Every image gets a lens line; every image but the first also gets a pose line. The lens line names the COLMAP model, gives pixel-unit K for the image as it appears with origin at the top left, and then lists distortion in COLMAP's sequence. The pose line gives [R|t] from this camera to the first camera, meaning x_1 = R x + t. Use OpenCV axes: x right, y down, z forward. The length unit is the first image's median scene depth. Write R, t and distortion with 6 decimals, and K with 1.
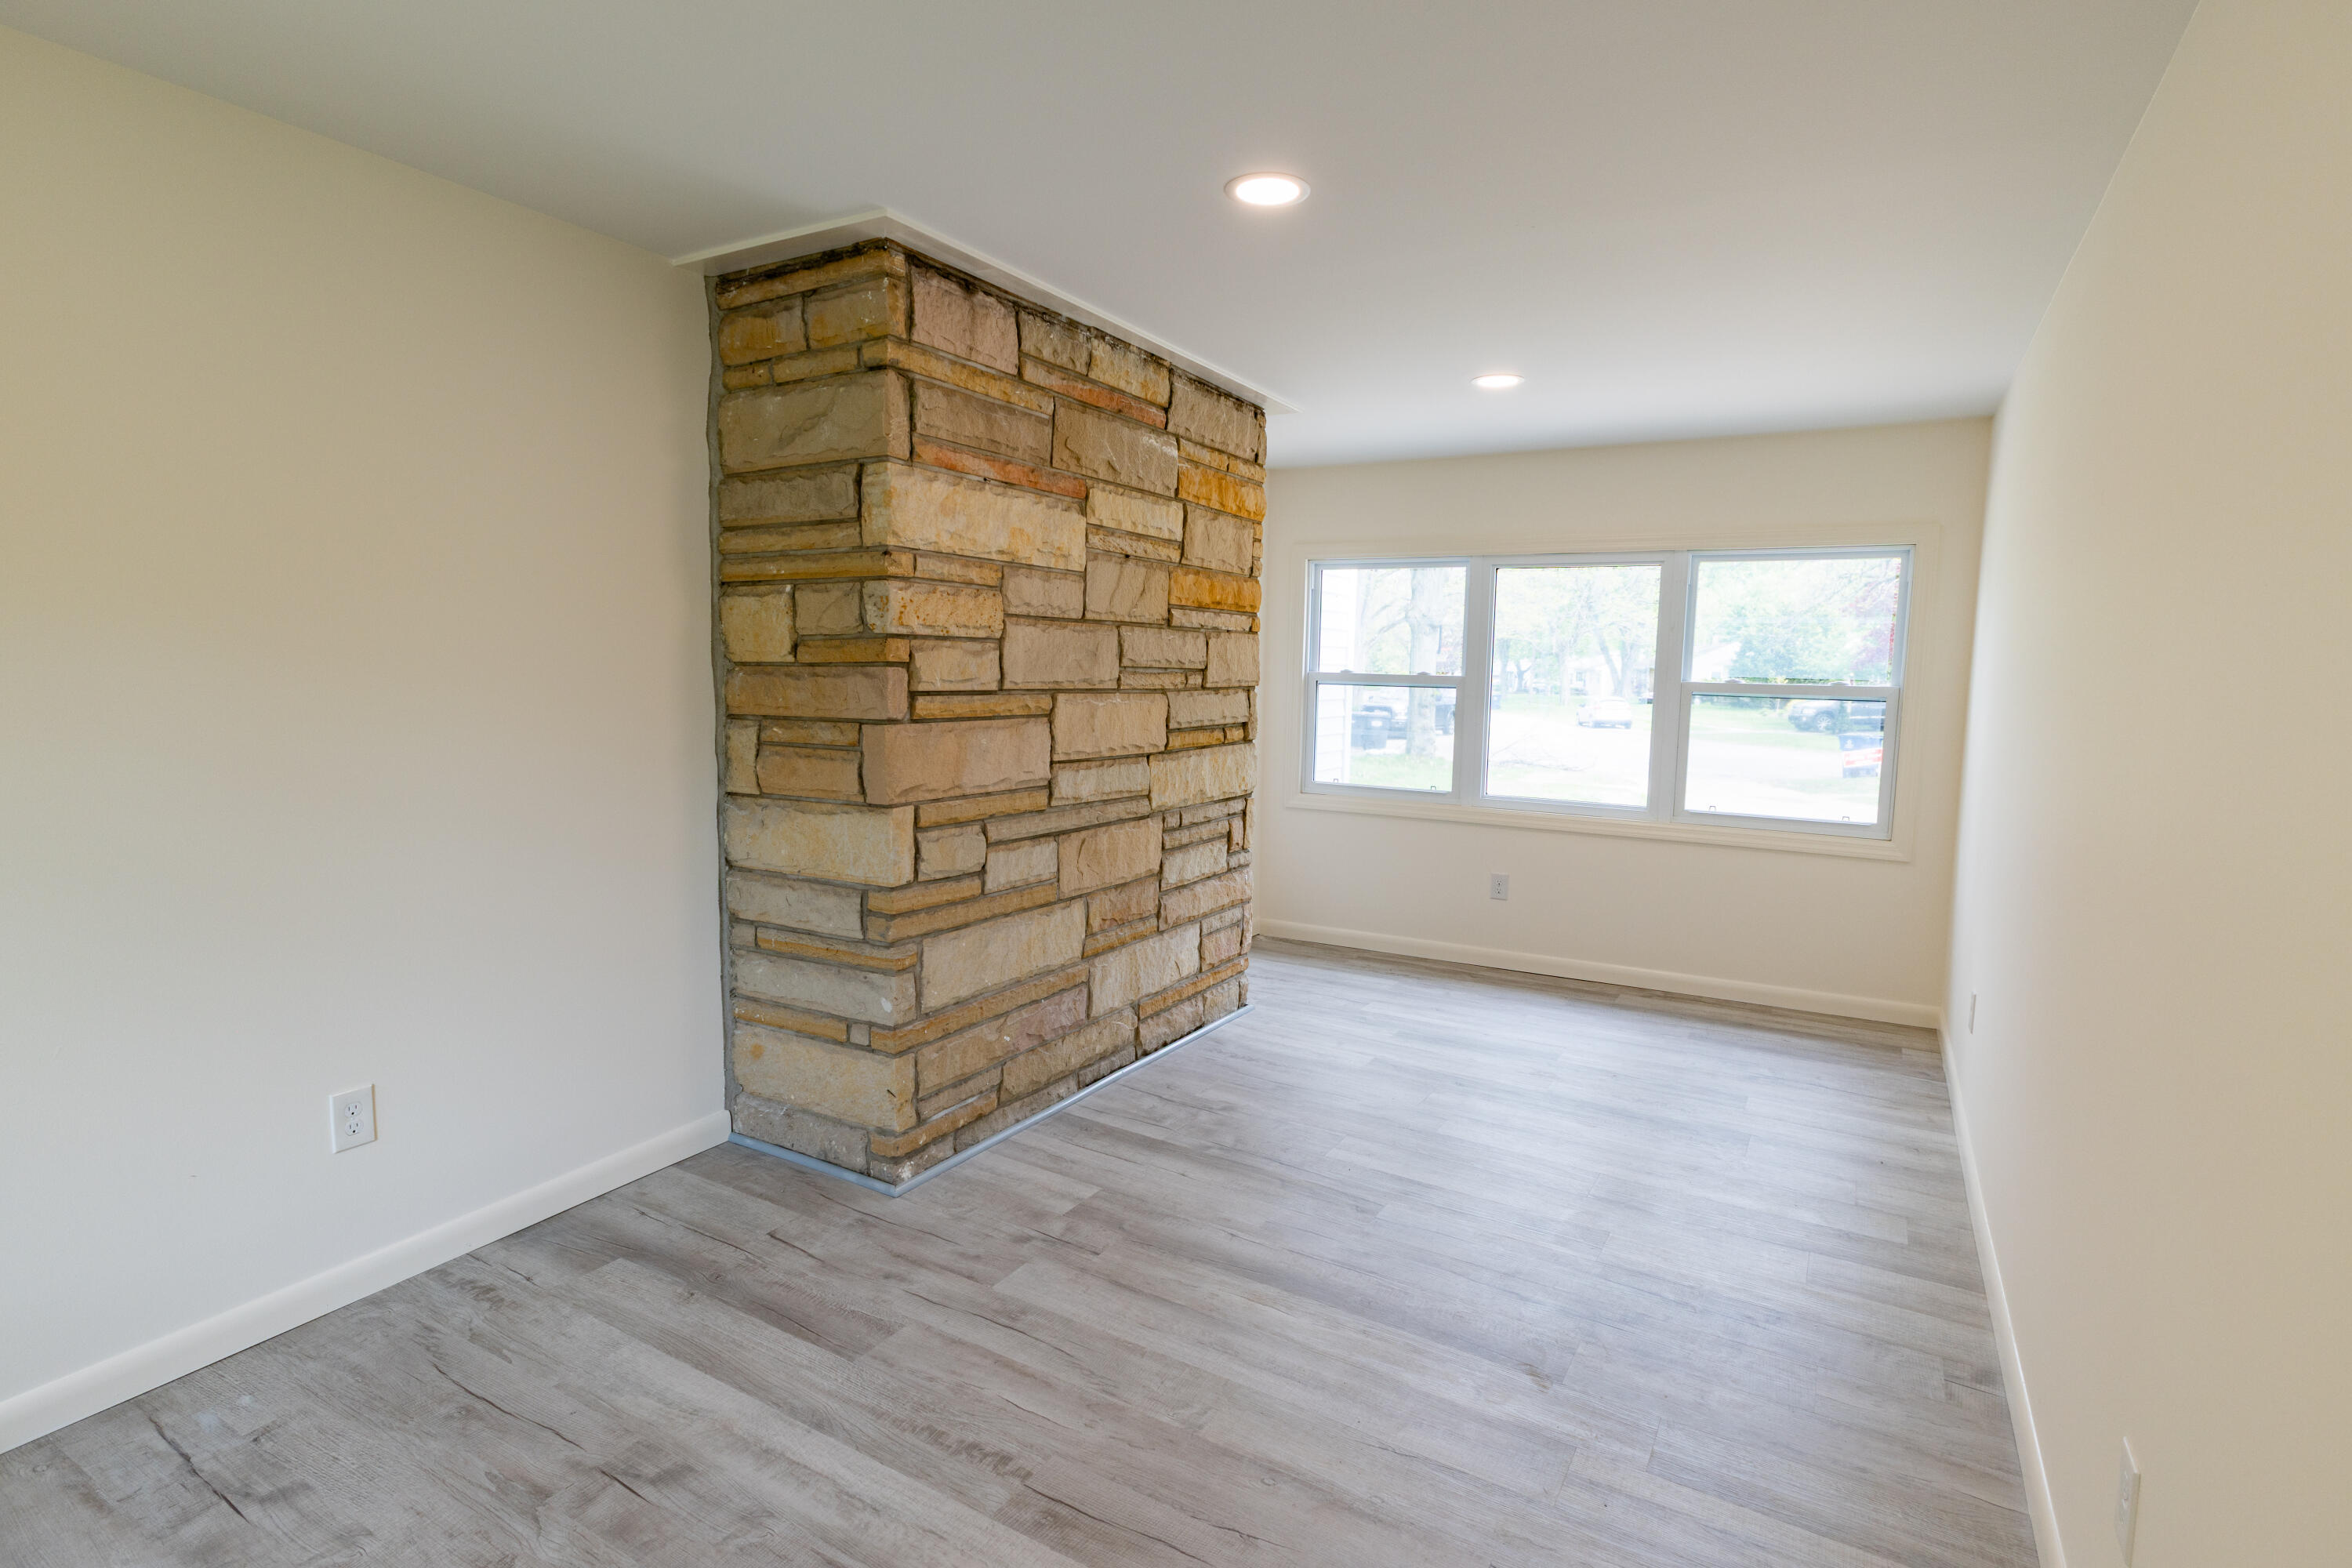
lens RADIAL K [[1180.1, 0, 1176.2], [0, 1180.1, 784.0], [0, 0, 1]] dist [-0.001335, -0.000072]
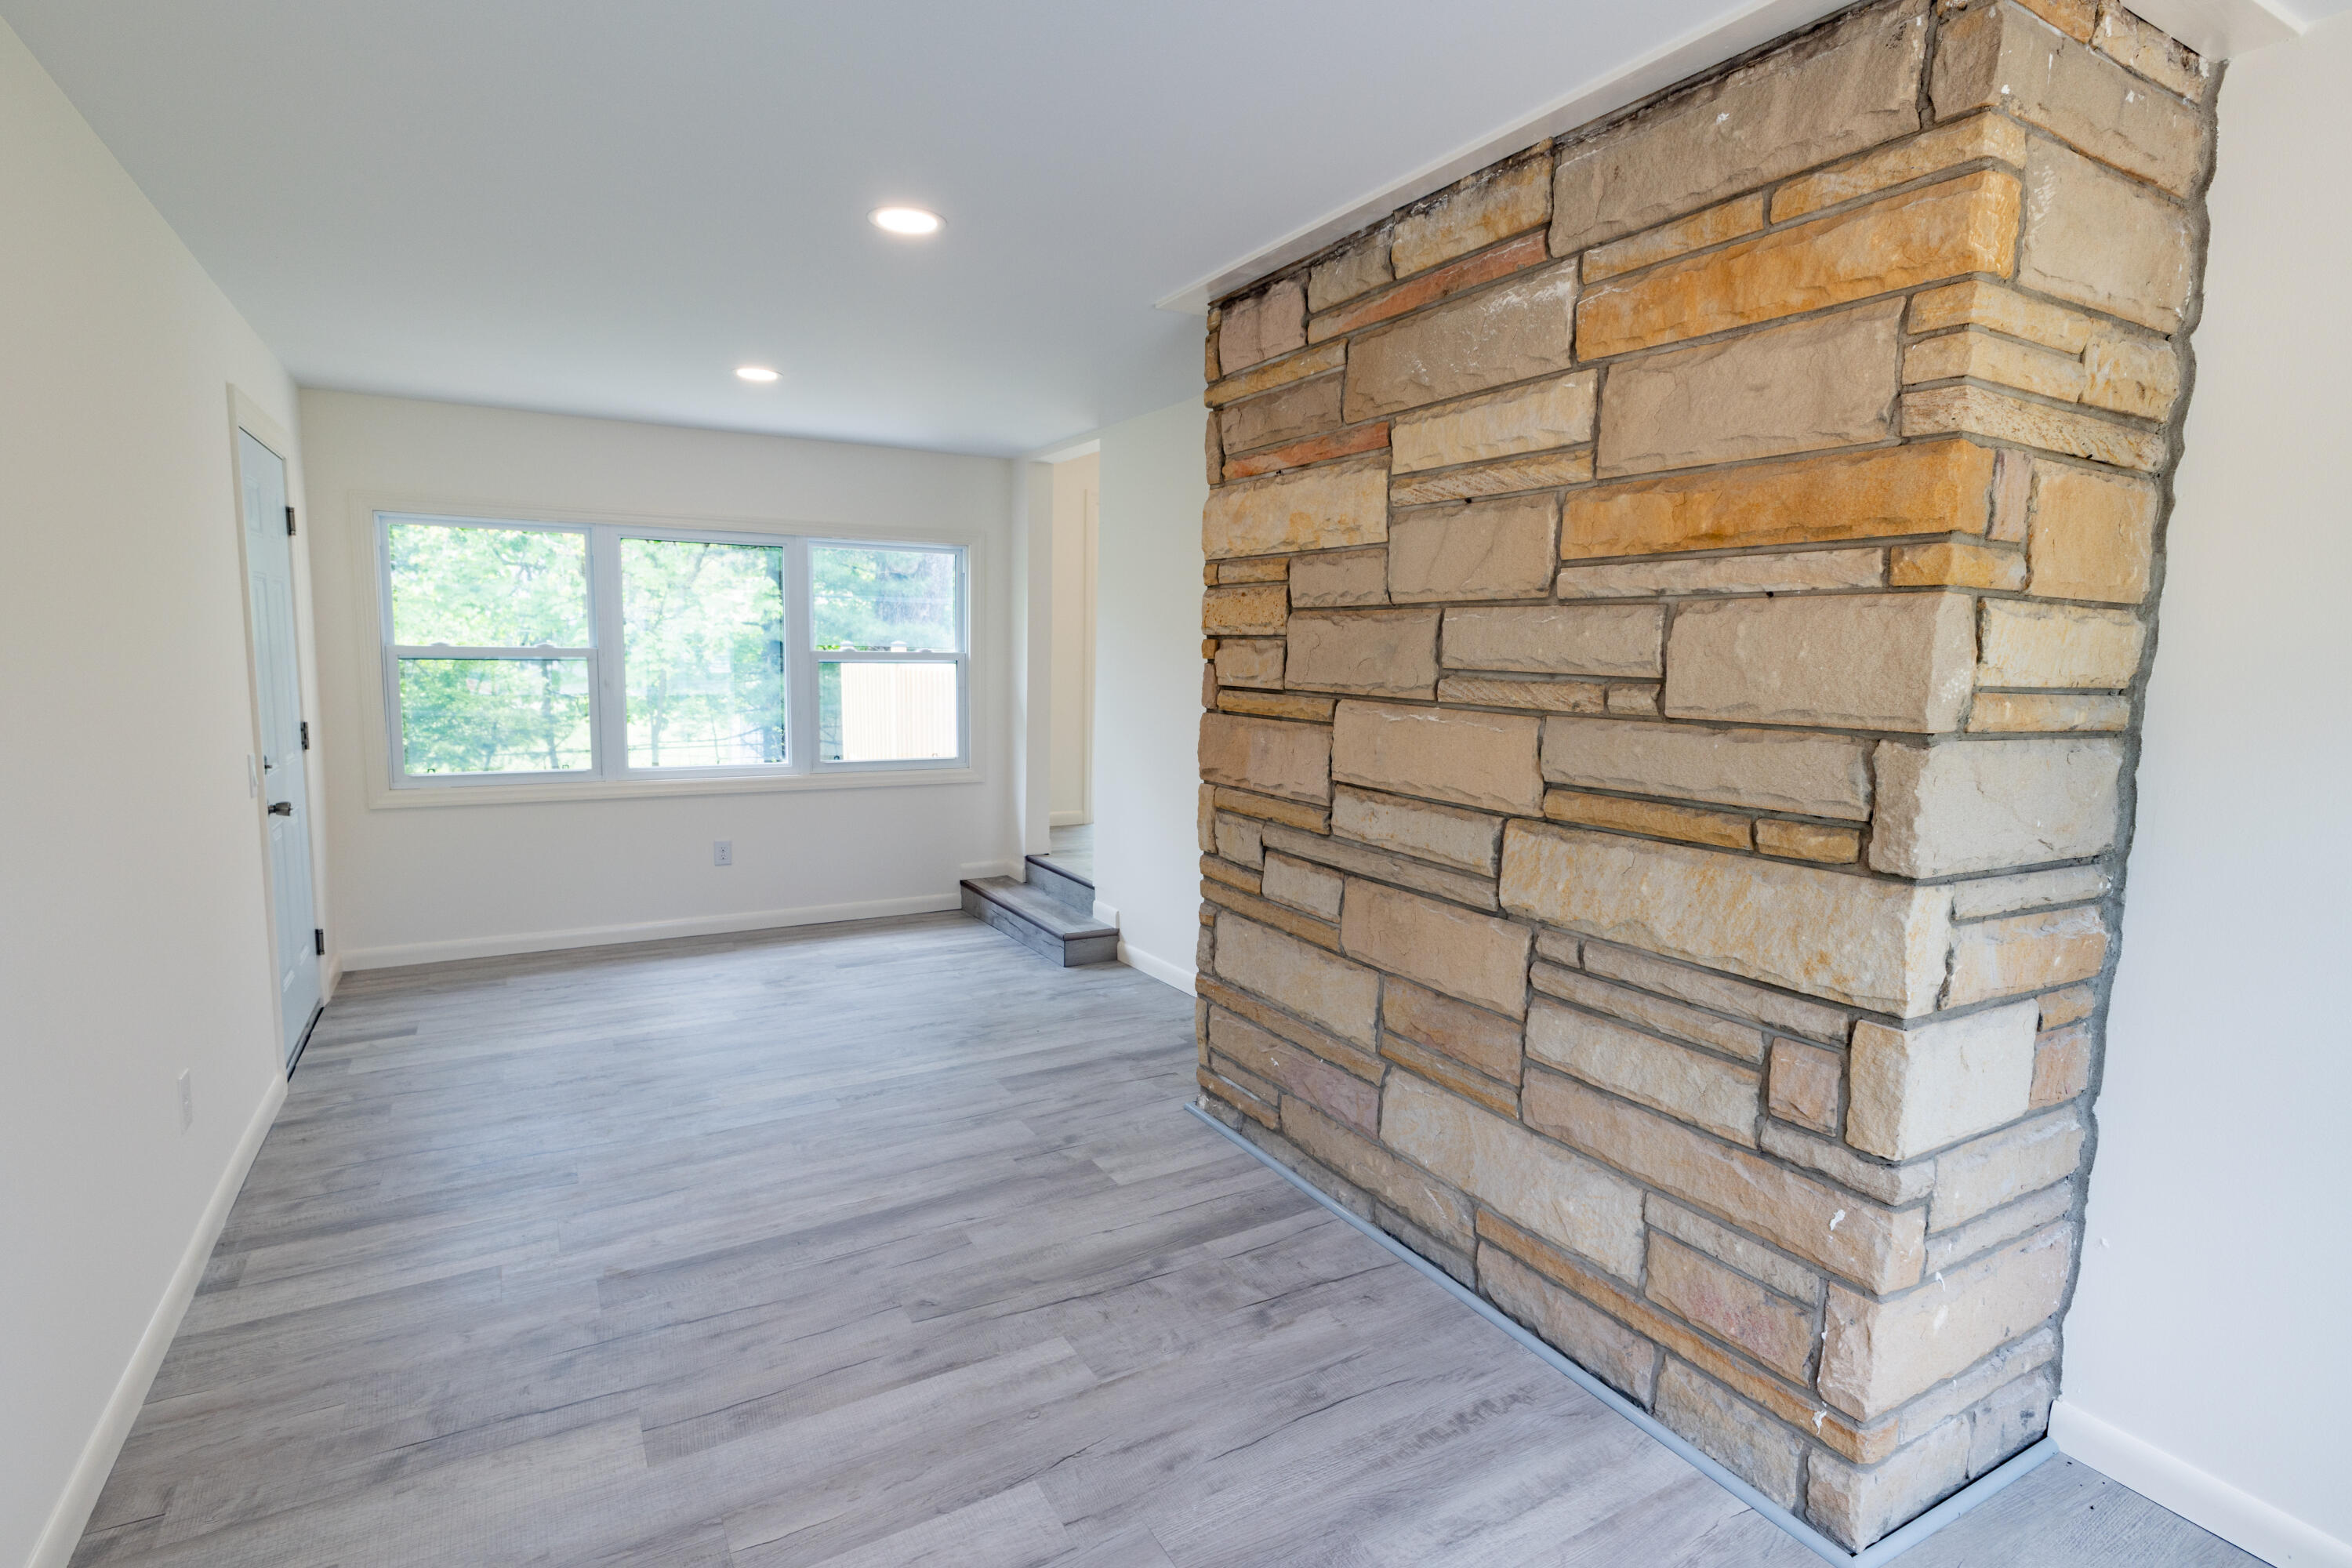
lens RADIAL K [[1180.1, 0, 1174.2], [0, 1180.1, 787.0], [0, 0, 1]] dist [-0.001335, -0.000072]
pose [[-0.502678, 0.071166, -0.861540, 0.626280], [-0.117098, 0.981815, 0.149423, -0.117867], [0.856507, 0.175996, -0.485203, 1.227000]]
